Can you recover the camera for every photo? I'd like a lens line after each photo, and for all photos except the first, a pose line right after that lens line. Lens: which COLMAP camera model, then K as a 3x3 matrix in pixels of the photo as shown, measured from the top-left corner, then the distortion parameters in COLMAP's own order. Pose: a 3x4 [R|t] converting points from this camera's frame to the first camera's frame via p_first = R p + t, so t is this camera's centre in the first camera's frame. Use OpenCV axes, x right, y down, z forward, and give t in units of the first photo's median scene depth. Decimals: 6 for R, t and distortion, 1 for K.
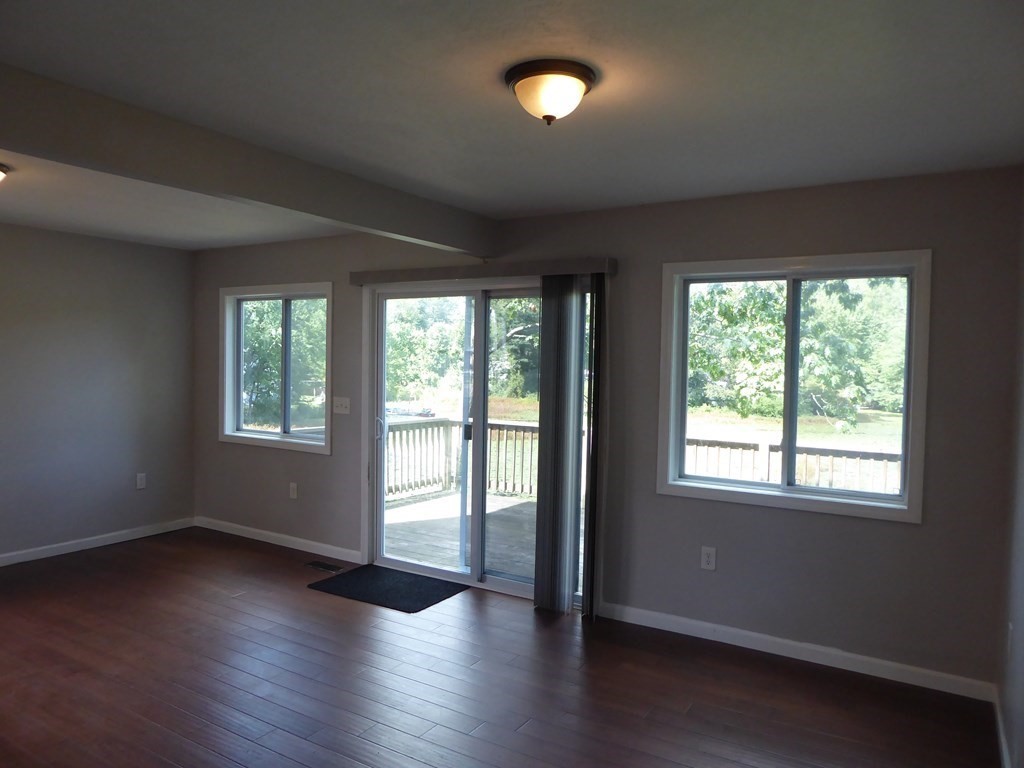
lens RADIAL K [[727.6, 0, 508.1], [0, 727.6, 379.4], [0, 0, 1]] dist [-0.030511, 0.018282]
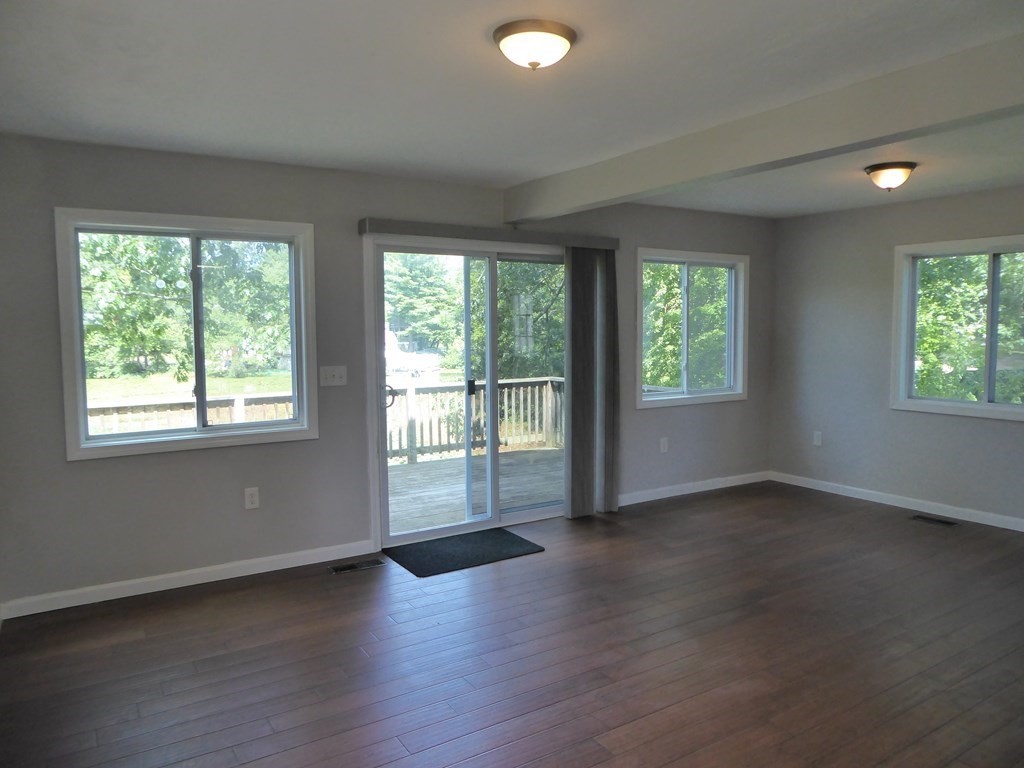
lens RADIAL K [[727.6, 0, 502.5], [0, 727.6, 380.2], [0, 0, 1]] dist [-0.030511, 0.018282]
pose [[0.433882, -0.089709, 0.896492, -0.931649], [0.038319, 0.995968, 0.081118, -0.020143], [-0.900154, -0.000843, 0.435570, 0.485907]]
